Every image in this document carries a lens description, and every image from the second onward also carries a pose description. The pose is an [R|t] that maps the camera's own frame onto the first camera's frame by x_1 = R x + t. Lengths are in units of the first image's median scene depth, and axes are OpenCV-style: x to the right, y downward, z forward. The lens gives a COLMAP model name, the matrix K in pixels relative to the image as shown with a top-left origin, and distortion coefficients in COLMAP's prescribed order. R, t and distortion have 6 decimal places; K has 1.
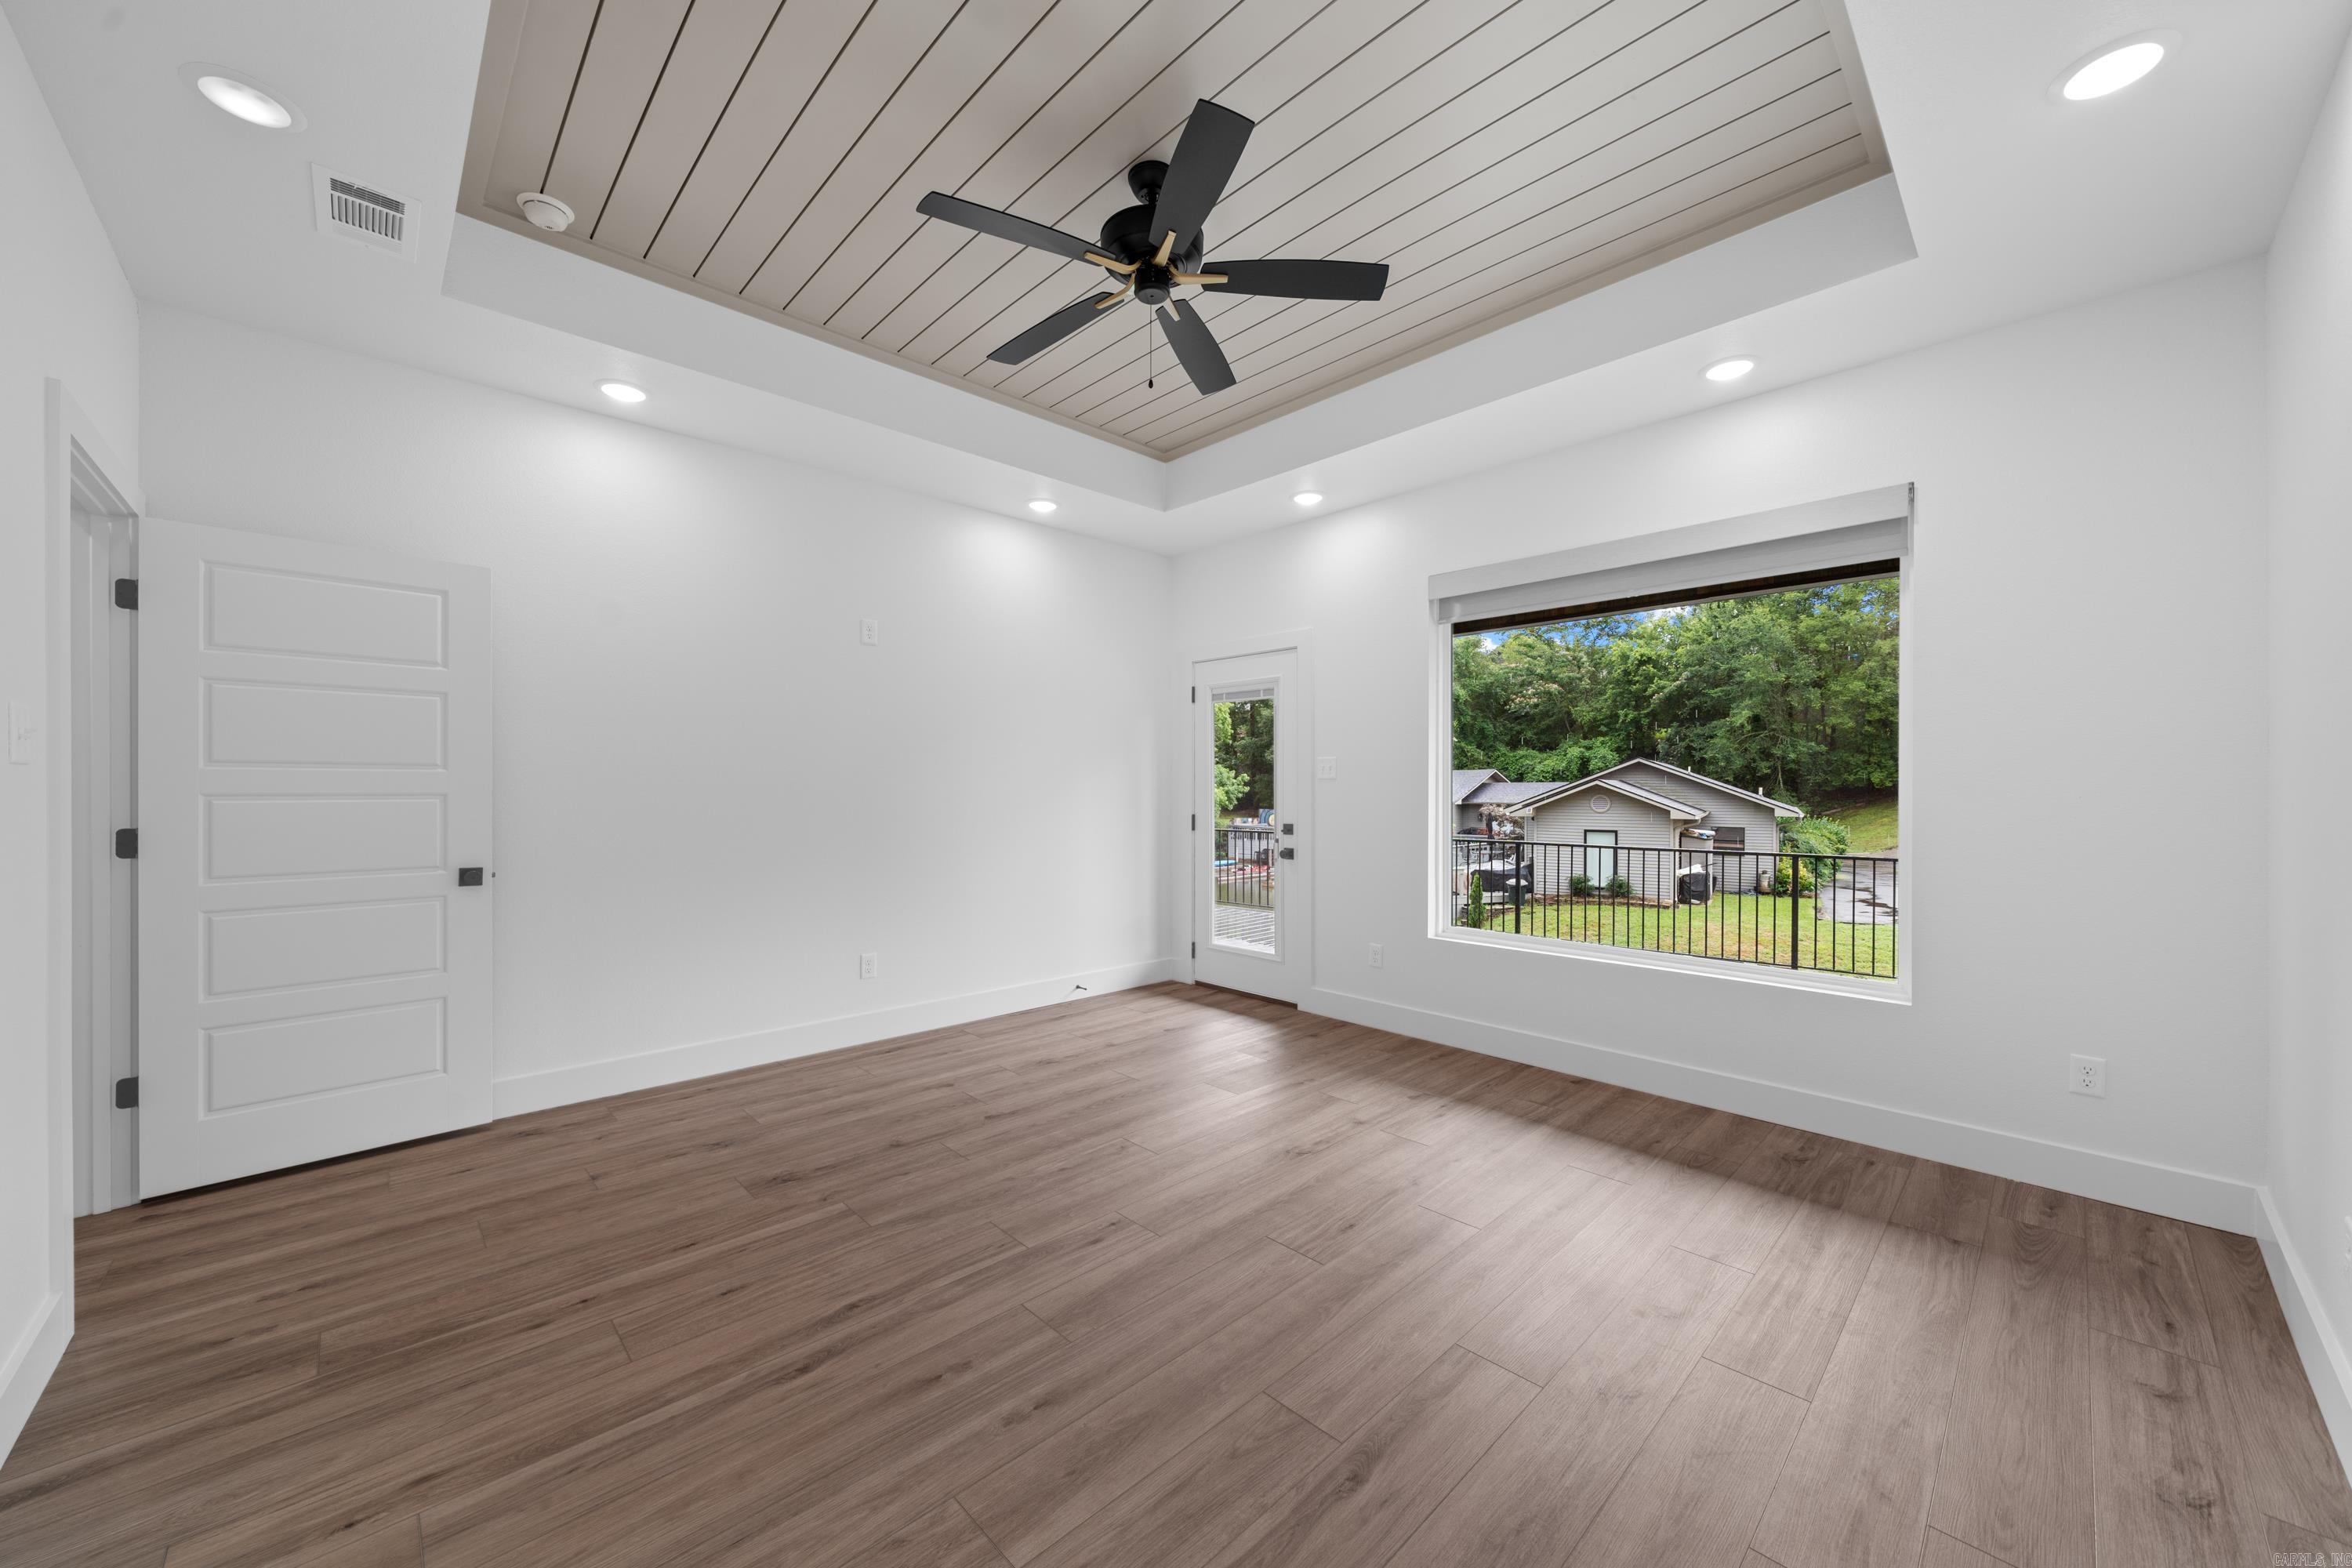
lens RADIAL K [[905.5, 0, 1162.8], [0, 905.5, 808.4], [0, 0, 1]] dist [-0.002354, -0.000141]
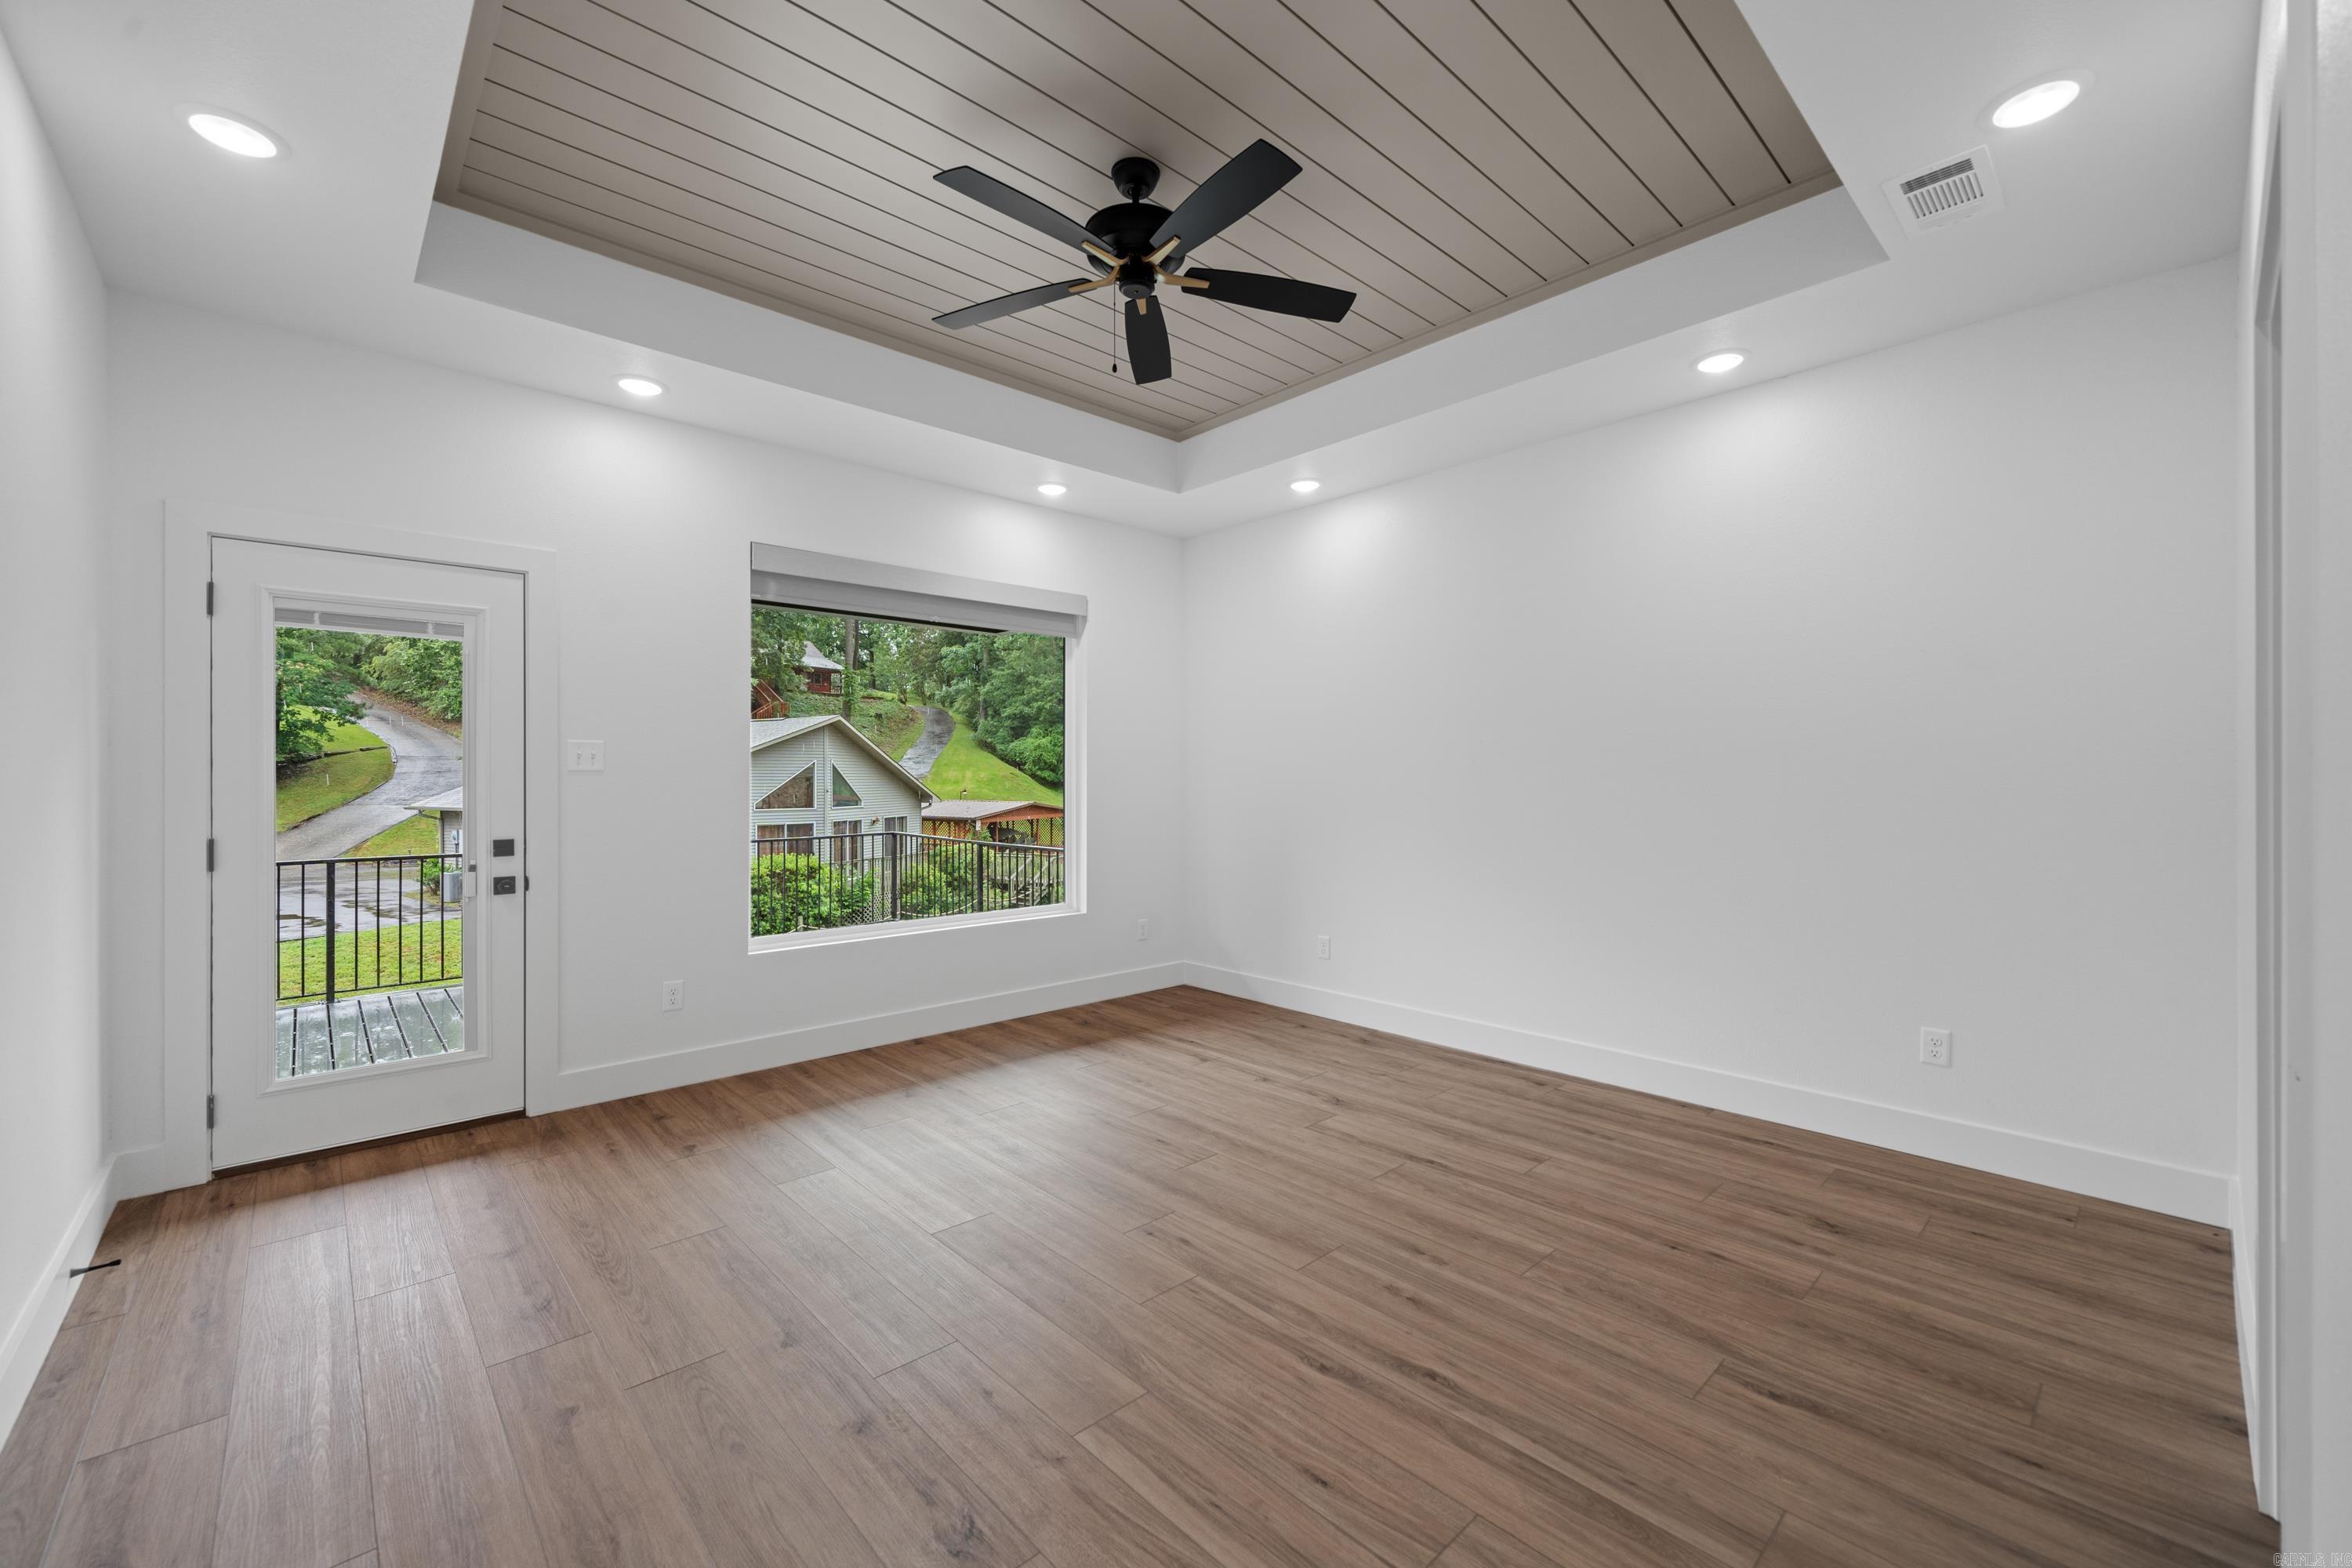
lens RADIAL K [[899.9, 0, 1266.5], [0, 899.9, 770.3], [0, 0, 1]] dist [-0.001435, 0.000198]
pose [[-0.051877, 0.008149, 0.998620, -0.853756], [0.025430, 0.999653, -0.006837, -0.025527], [-0.998330, 0.025040, -0.052066, 0.752818]]
